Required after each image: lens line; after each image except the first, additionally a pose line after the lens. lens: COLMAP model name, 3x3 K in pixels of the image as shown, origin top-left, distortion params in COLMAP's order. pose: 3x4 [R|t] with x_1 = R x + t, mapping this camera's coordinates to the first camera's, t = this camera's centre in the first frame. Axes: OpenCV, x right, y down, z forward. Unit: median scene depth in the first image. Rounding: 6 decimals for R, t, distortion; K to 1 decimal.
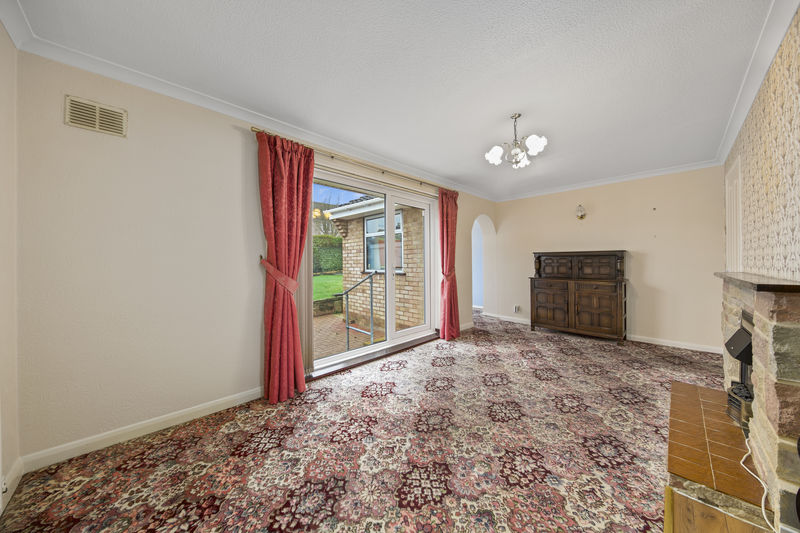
lens RADIAL K [[278.0, 0, 398.6], [0, 278.0, 260.1], [0, 0, 1]] dist [-0.001369, -0.002082]
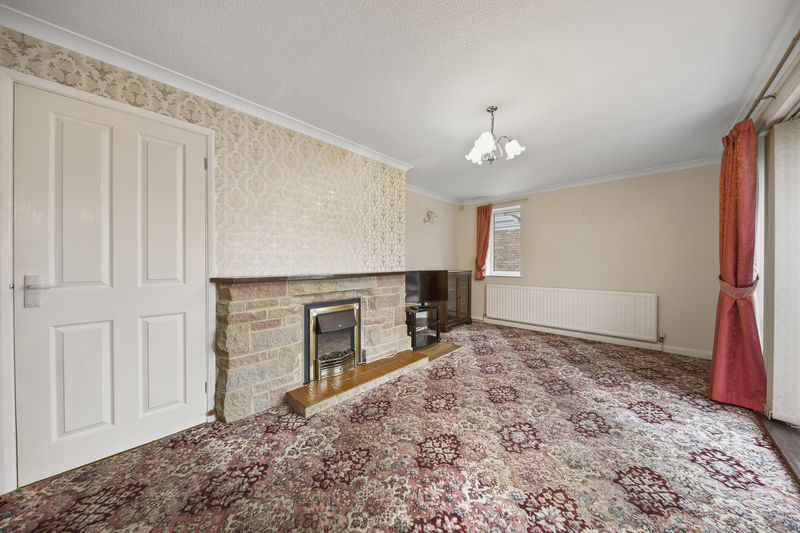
lens RADIAL K [[278.0, 0, 402.9], [0, 278.0, 261.3], [0, 0, 1]] dist [-0.001369, -0.002082]
pose [[-0.998591, 0.004947, -0.052832, 0.762499], [0.005387, 0.999952, -0.008190, 0.007873], [0.052789, -0.008463, -0.998570, 1.902105]]
